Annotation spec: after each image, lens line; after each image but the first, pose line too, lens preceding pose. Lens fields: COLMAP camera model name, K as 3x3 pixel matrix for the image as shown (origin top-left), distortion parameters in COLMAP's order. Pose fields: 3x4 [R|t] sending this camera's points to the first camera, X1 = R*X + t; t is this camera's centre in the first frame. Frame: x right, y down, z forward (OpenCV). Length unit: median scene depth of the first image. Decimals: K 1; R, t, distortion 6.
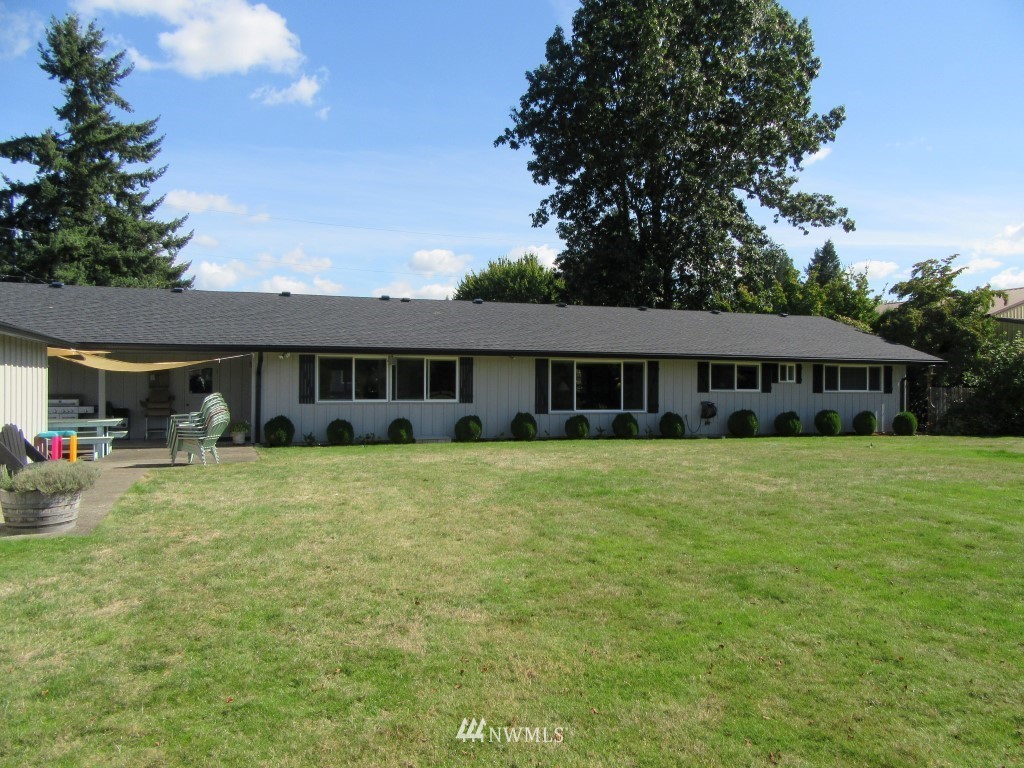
lens RADIAL K [[744.9, 0, 512.4], [0, 744.9, 389.4], [0, 0, 1]] dist [-0.033221, 0.037657]
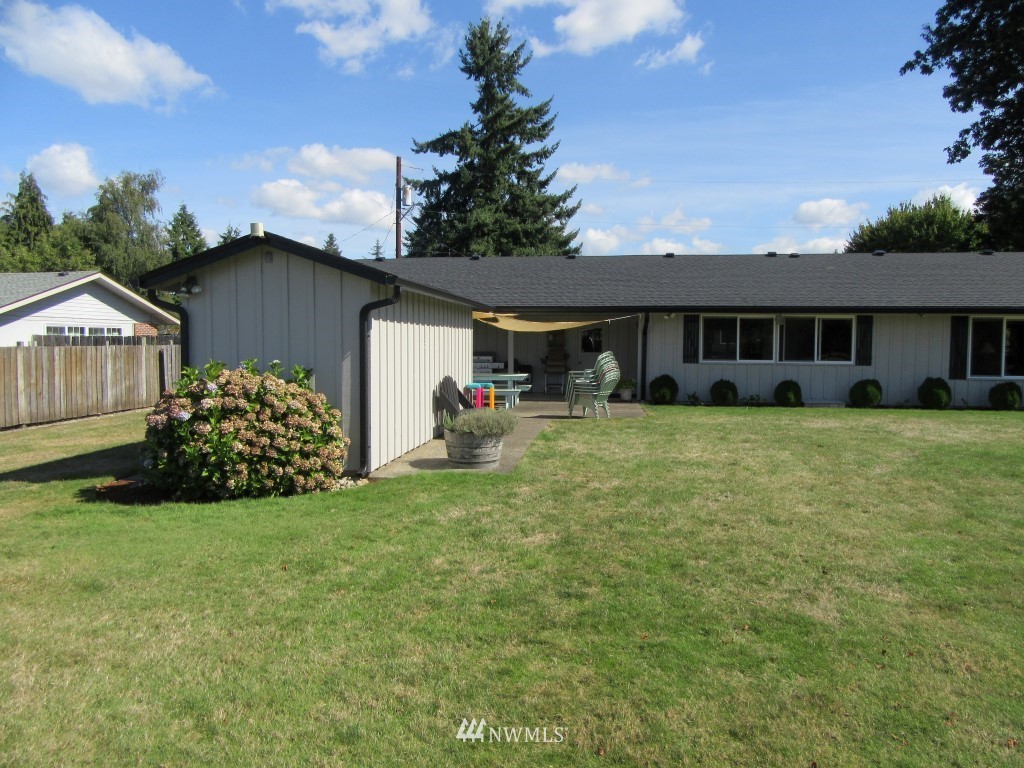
lens RADIAL K [[746.0, 0, 512.0], [0, 746.0, 384.0], [0, 0, 1]] dist [-0.030018, 0.001137]
pose [[0.880281, 0.027998, -0.473626, -0.011628], [-0.006661, 0.998888, 0.046668, 0.001752], [0.474406, -0.037926, 0.879489, -0.003563]]
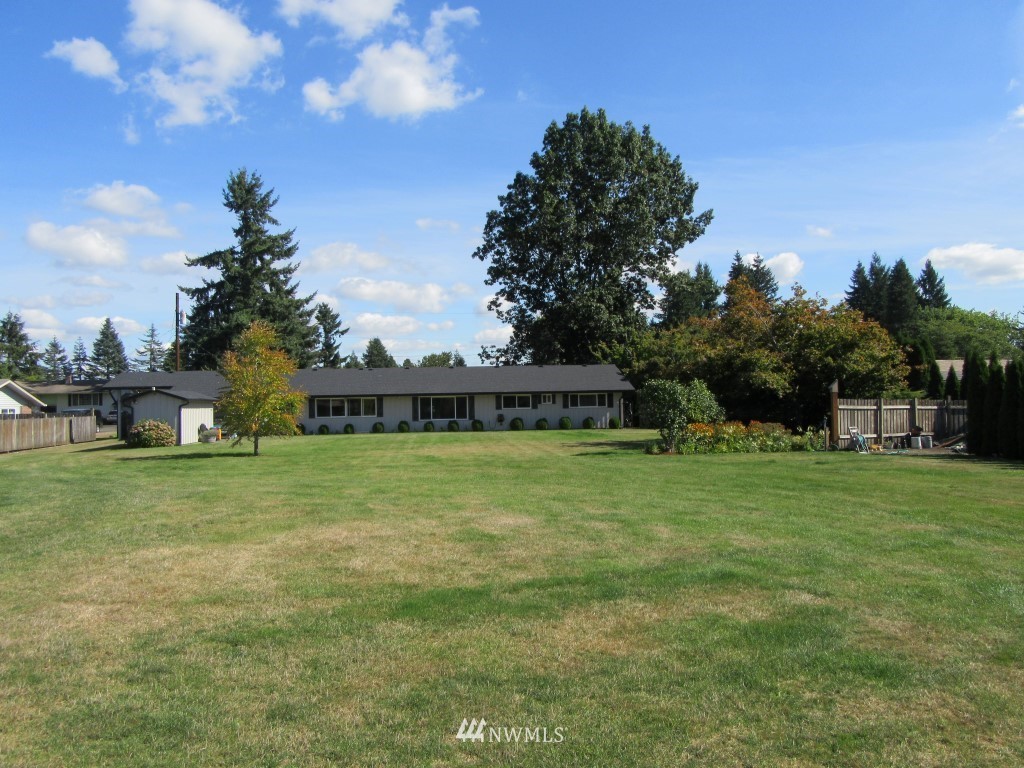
lens RADIAL K [[795.1, 0, 513.1], [0, 795.1, 378.9], [0, 0, 1]] dist [-0.021851, -0.000594]
pose [[0.972814, -0.032066, -0.229356, 0.965993], [0.023329, 0.998899, -0.040704, 0.011900], [0.230409, 0.034247, 0.972491, -1.386745]]
